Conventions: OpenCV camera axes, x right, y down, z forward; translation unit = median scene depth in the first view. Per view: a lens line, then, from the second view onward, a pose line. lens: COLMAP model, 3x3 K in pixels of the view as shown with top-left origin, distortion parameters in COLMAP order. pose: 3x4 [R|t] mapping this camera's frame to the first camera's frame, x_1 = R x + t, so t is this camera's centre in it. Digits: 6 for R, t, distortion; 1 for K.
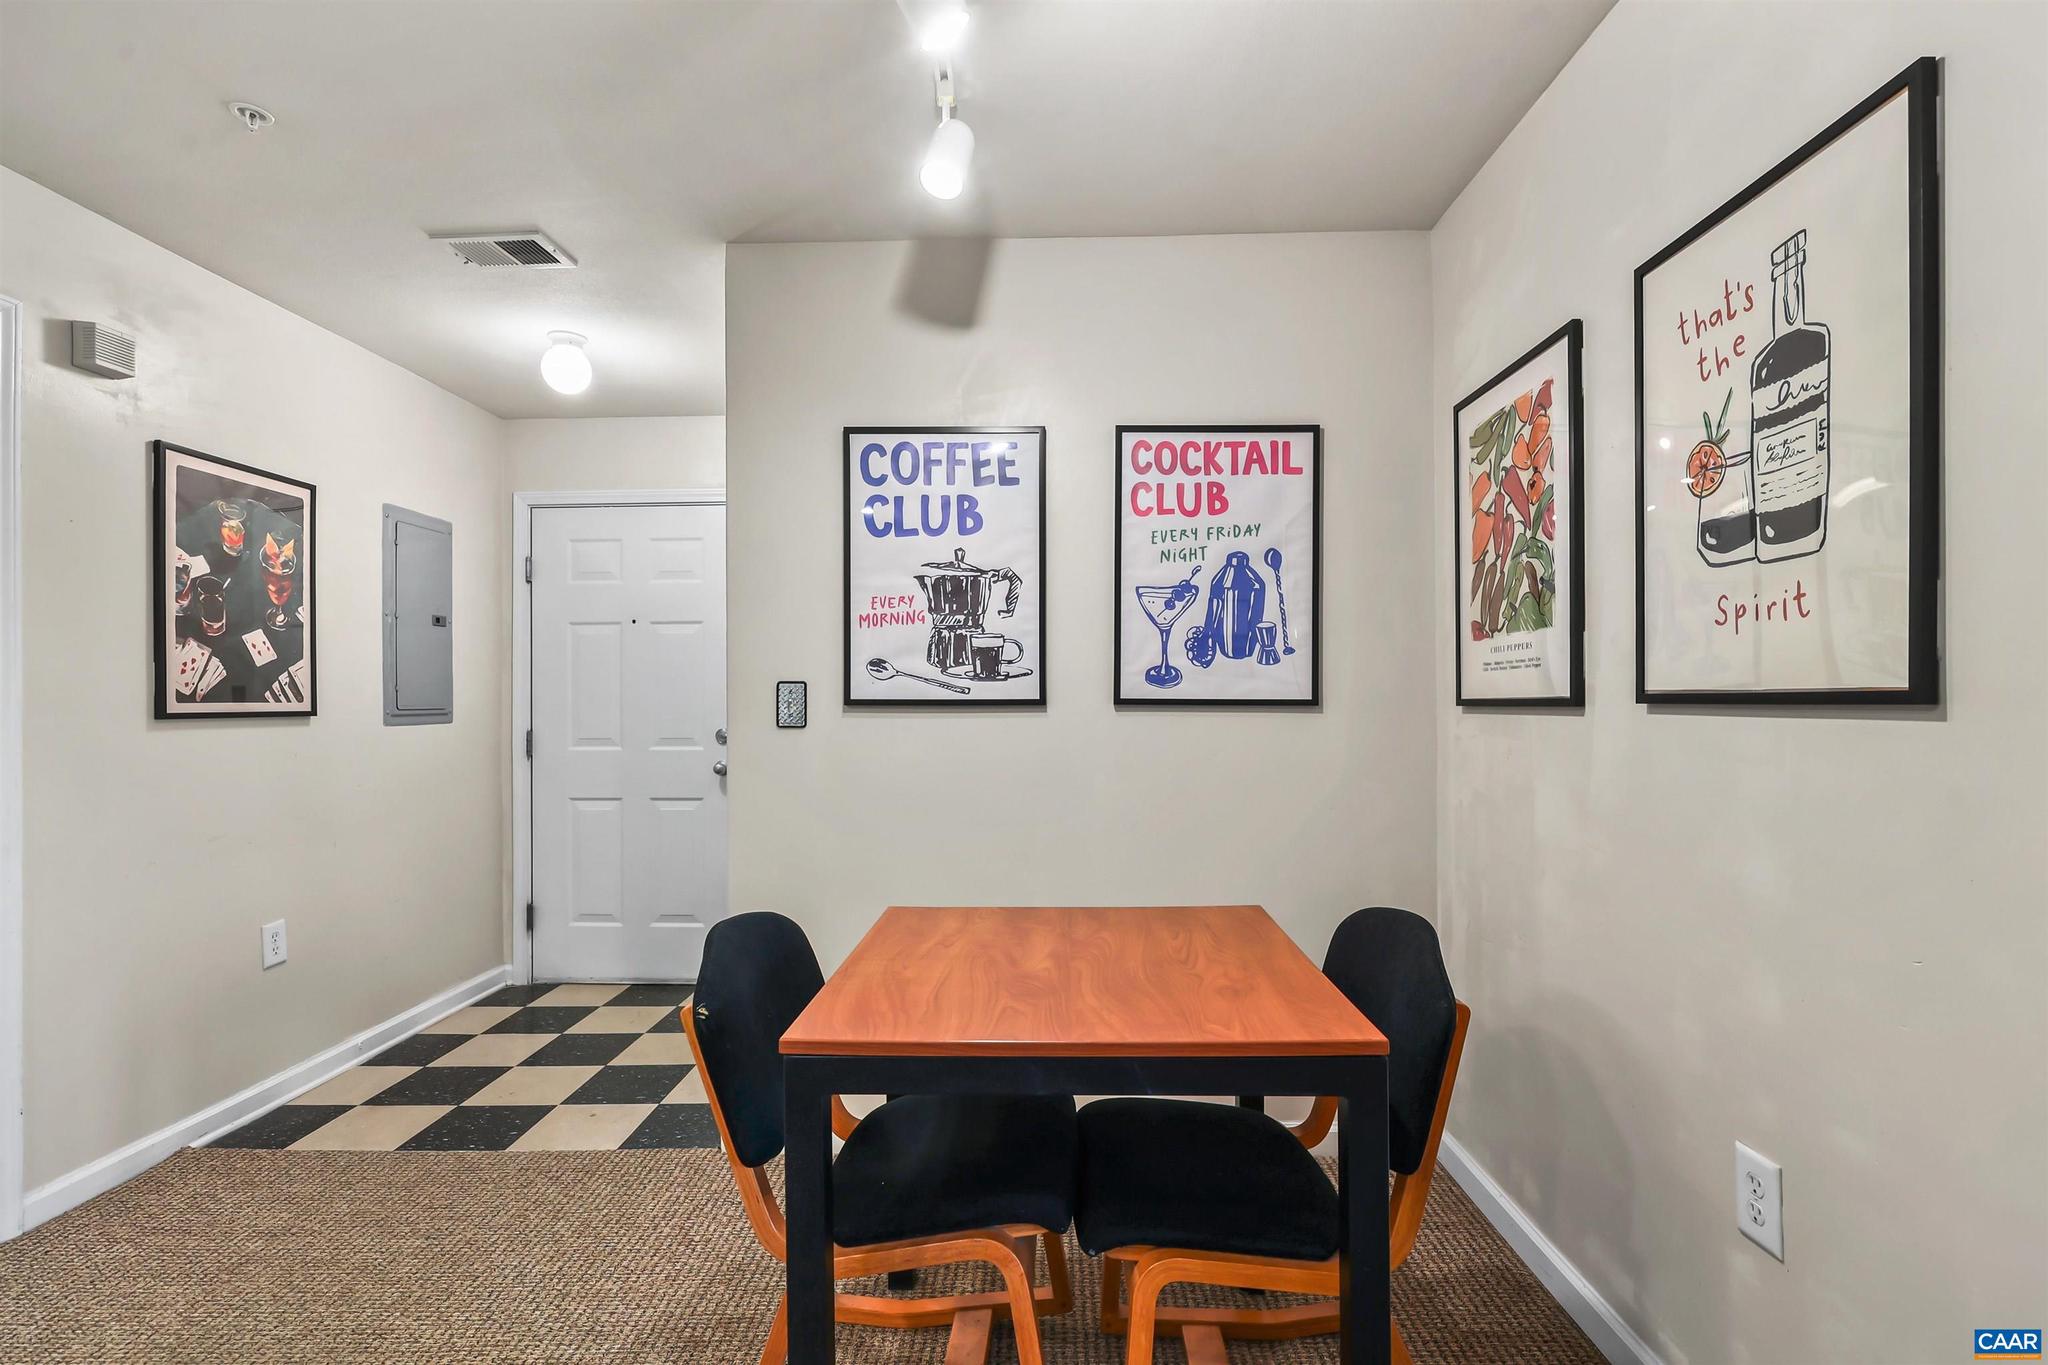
lens RADIAL K [[969.5, 0, 1015.2], [0, 969.5, 693.1], [0, 0, 1]] dist [0.023573, -0.000296]
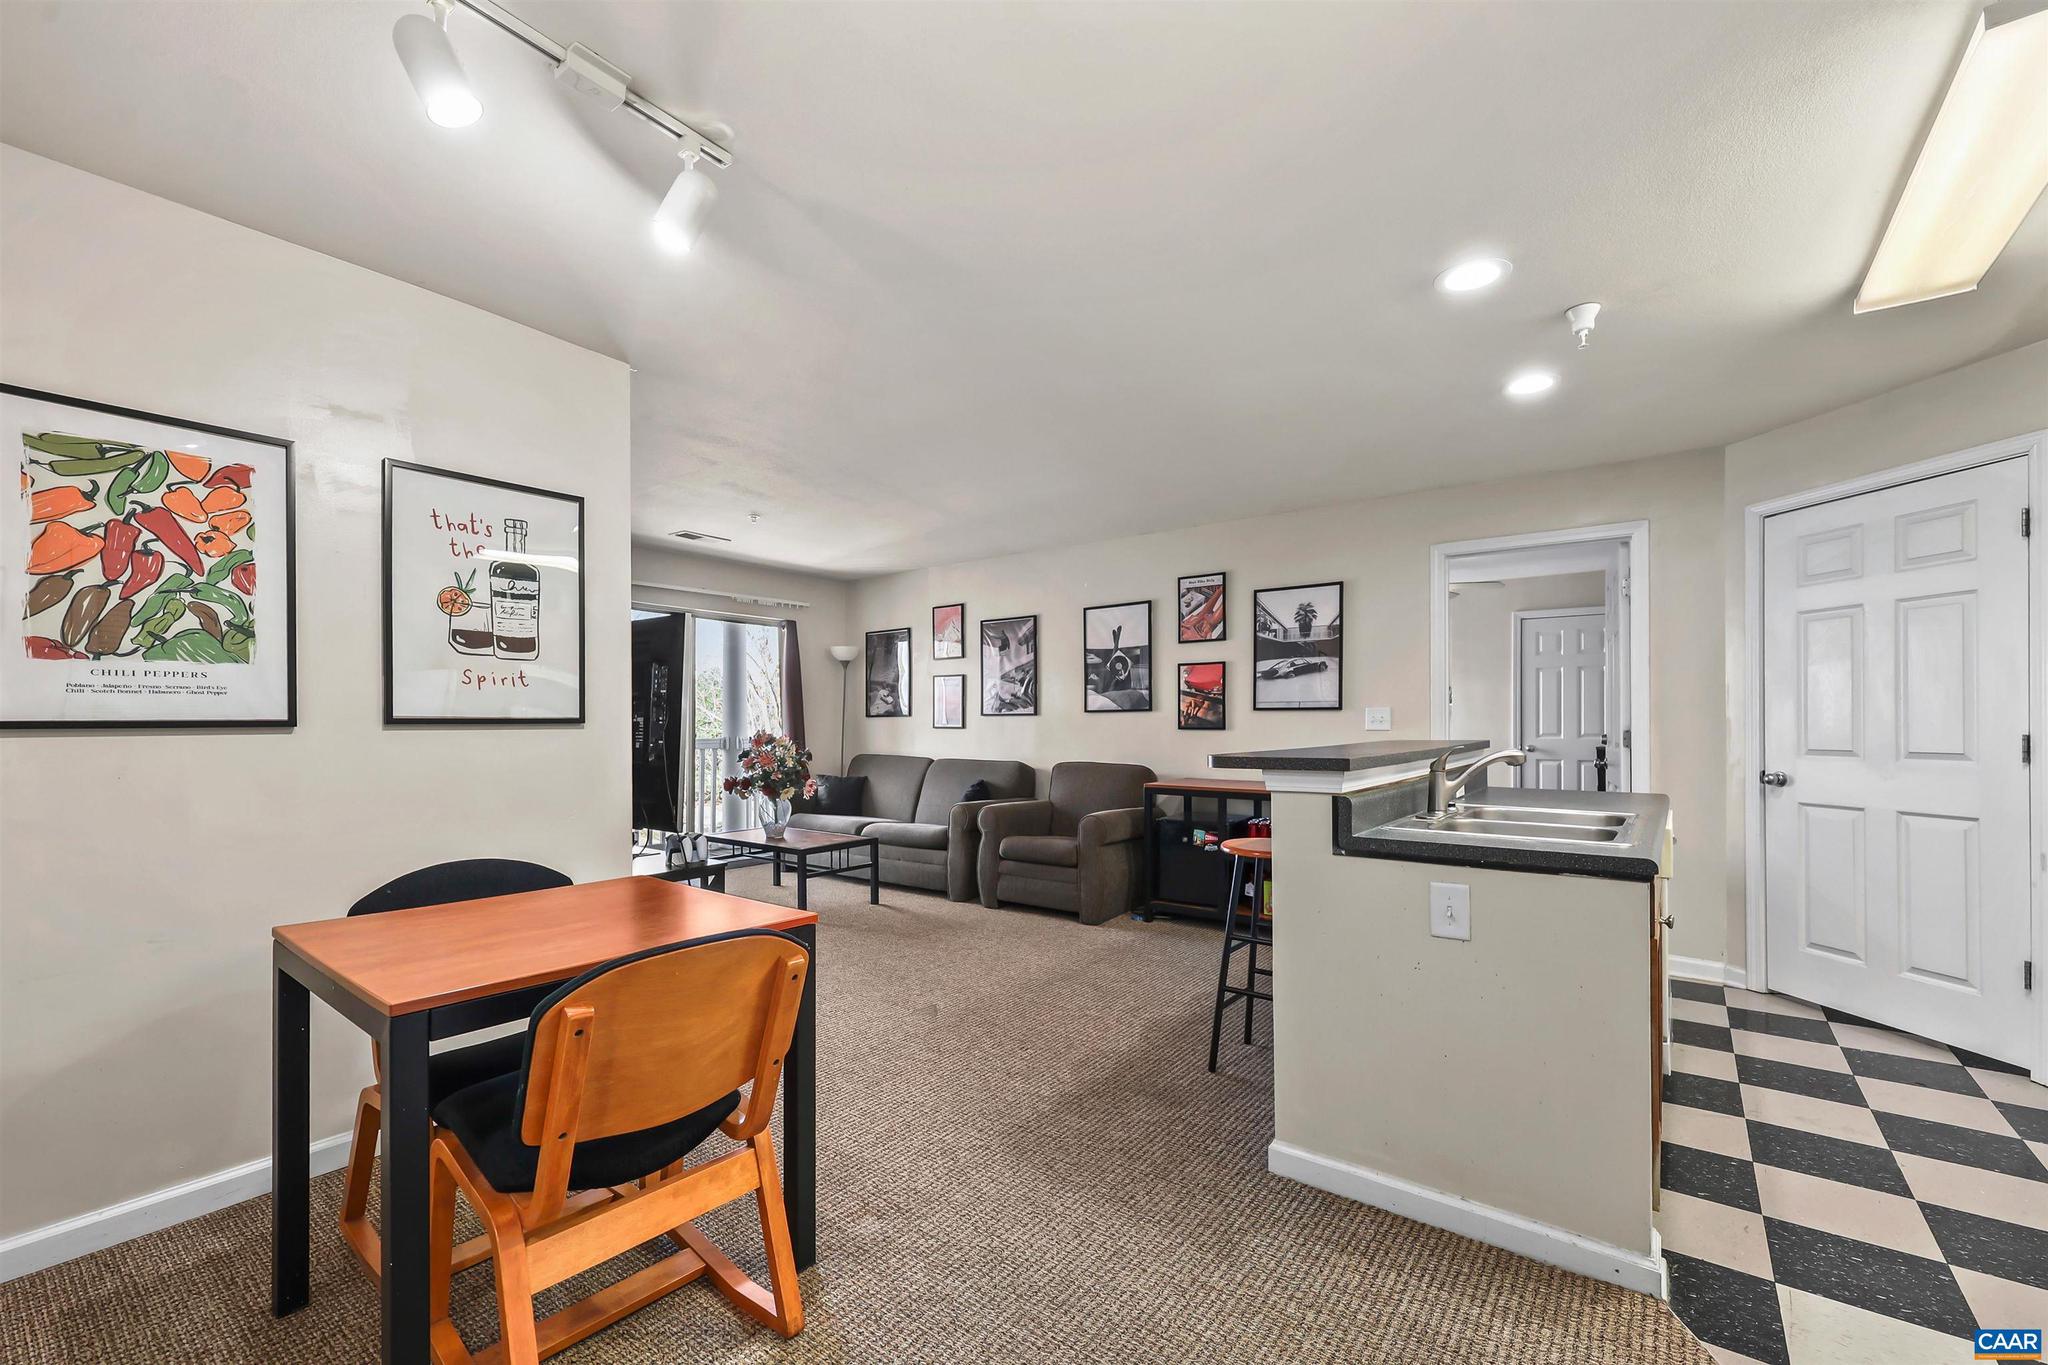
lens RADIAL K [[839.6, 0, 1035.7], [0, 839.6, 719.1], [0, 0, 1]] dist [-0.004403, 0.001554]
pose [[-0.822367, 0.008722, 0.568891, -0.674474], [0.002116, 0.999922, -0.012271, 0.013886], [-0.568954, -0.008888, -0.822321, 0.987397]]
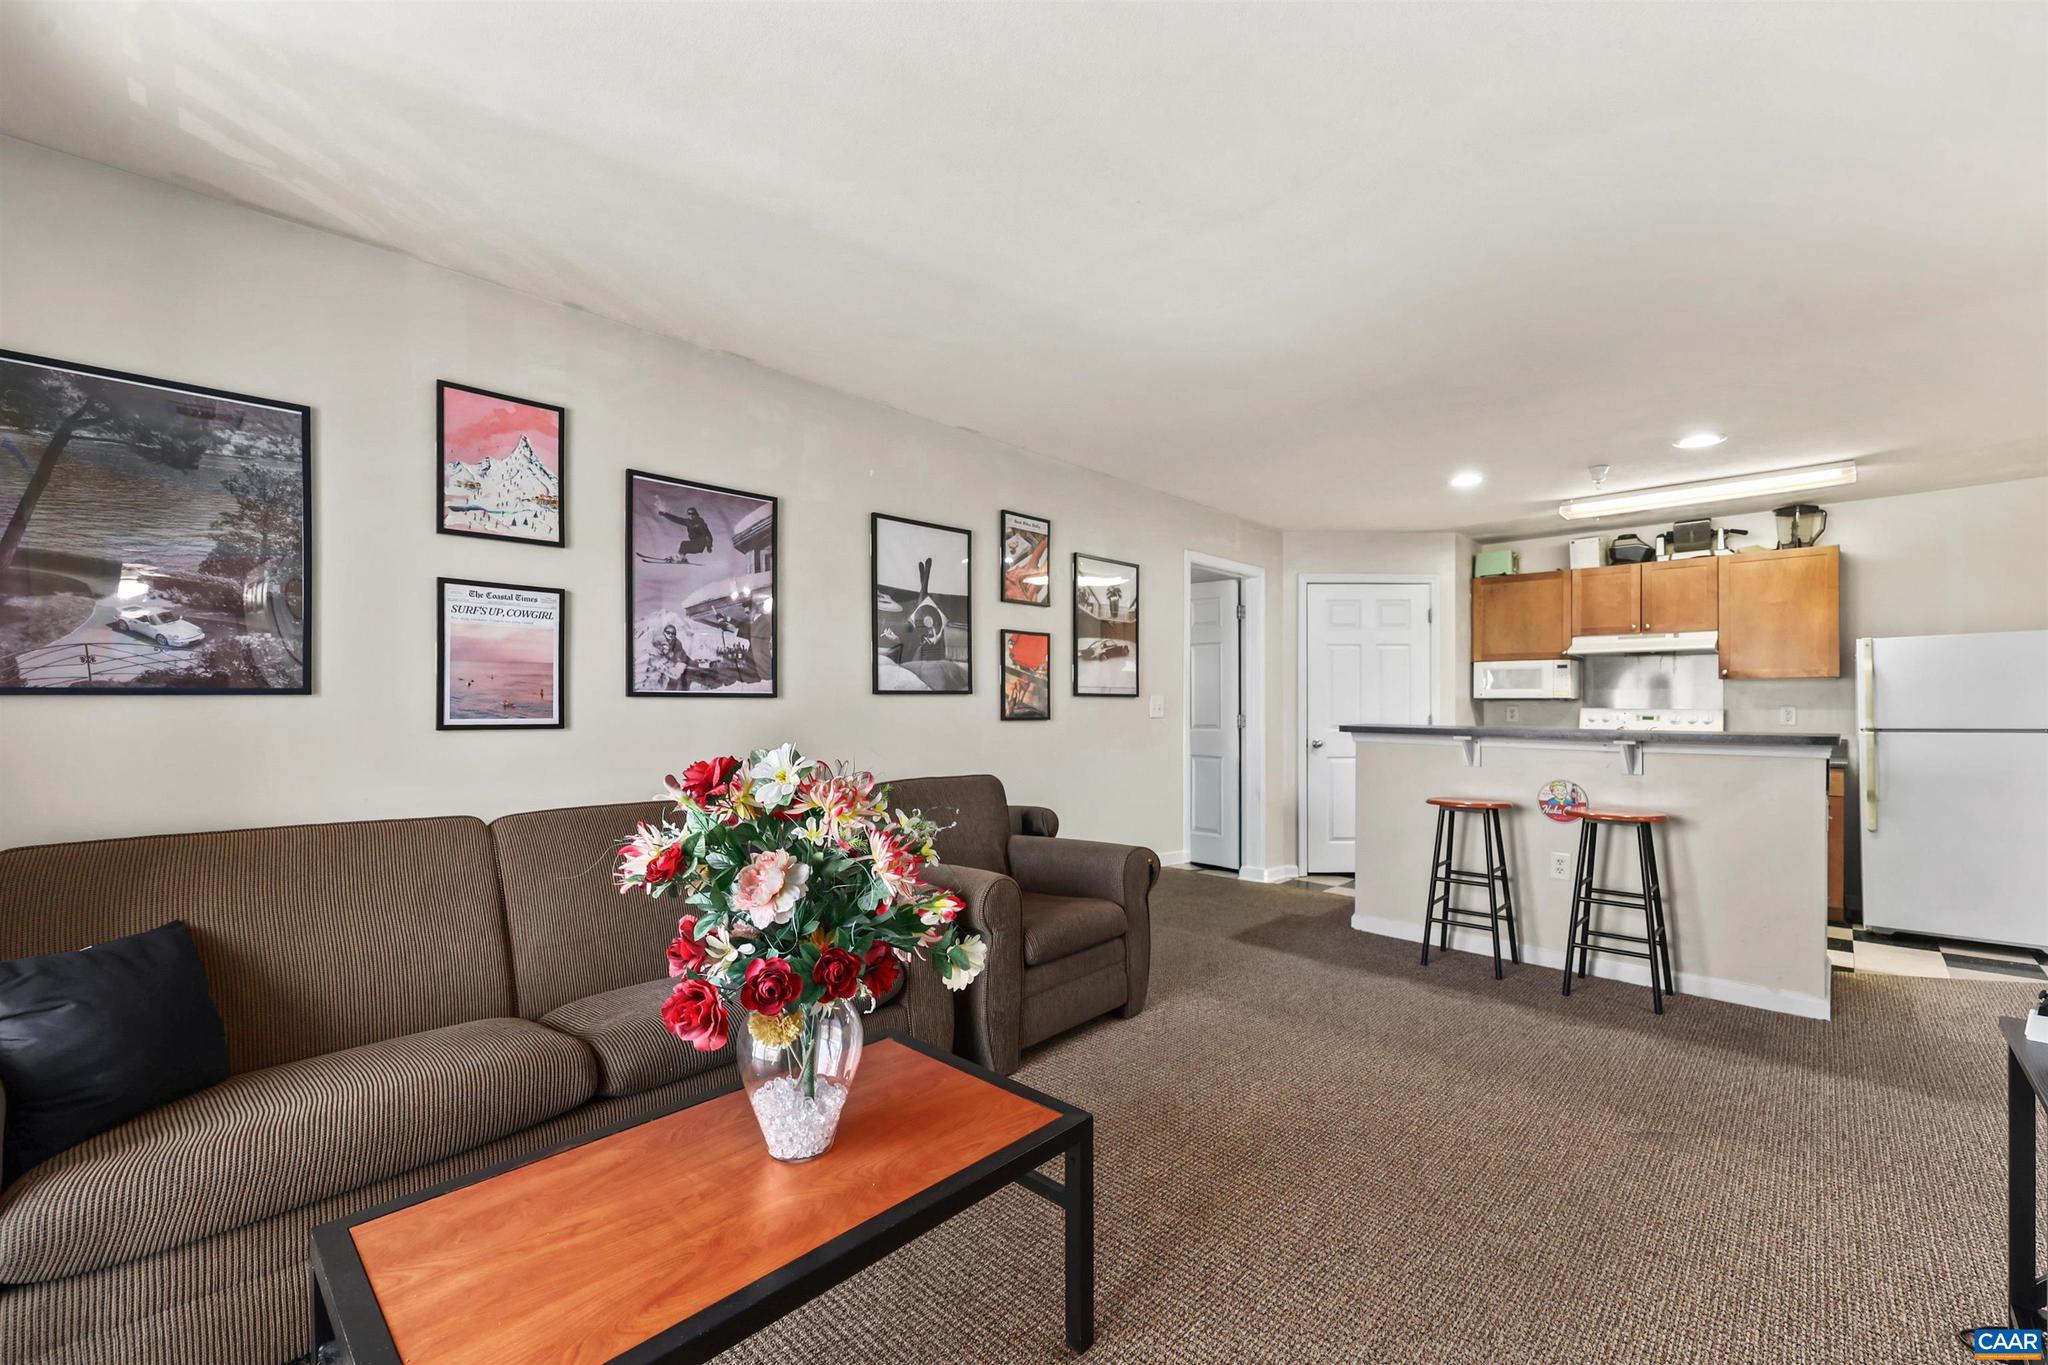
lens RADIAL K [[839.6, 0, 1013.8], [0, 839.6, 708.7], [0, 0, 1]] dist [-0.004403, 0.001554]
pose [[-0.671742, 0.007115, -0.740751, 1.370867], [0.009811, 0.999952, 0.000707, -0.007821], [0.740720, -0.006792, -0.671780, 0.069215]]
